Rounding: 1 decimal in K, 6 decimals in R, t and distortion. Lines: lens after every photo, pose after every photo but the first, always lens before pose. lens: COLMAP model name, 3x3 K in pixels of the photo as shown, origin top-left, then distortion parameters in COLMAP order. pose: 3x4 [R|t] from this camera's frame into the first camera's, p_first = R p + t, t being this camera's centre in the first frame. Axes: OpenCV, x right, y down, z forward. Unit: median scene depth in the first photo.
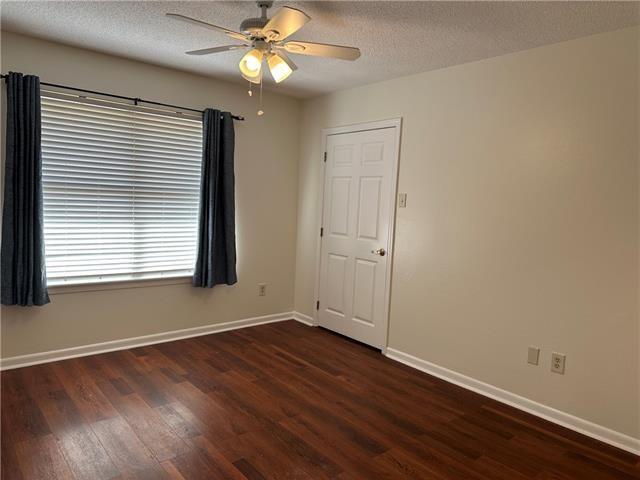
lens RADIAL K [[451.4, 0, 320.0], [0, 451.4, 240.0], [0, 0, 1]] dist [0.097008, -0.130698]
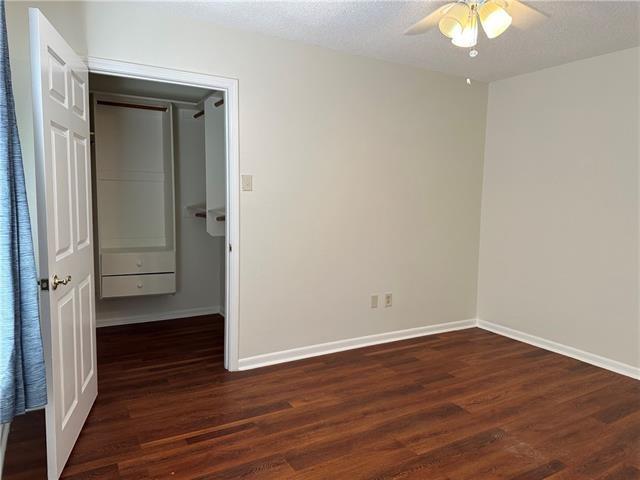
lens RADIAL K [[451.4, 0, 320.0], [0, 451.4, 240.0], [0, 0, 1]] dist [0.097008, -0.130698]
pose [[0.184163, -0.157816, 0.970143, -0.804076], [0.082402, 0.986030, 0.144758, -0.125757], [-0.979435, 0.053283, 0.194595, 0.886364]]
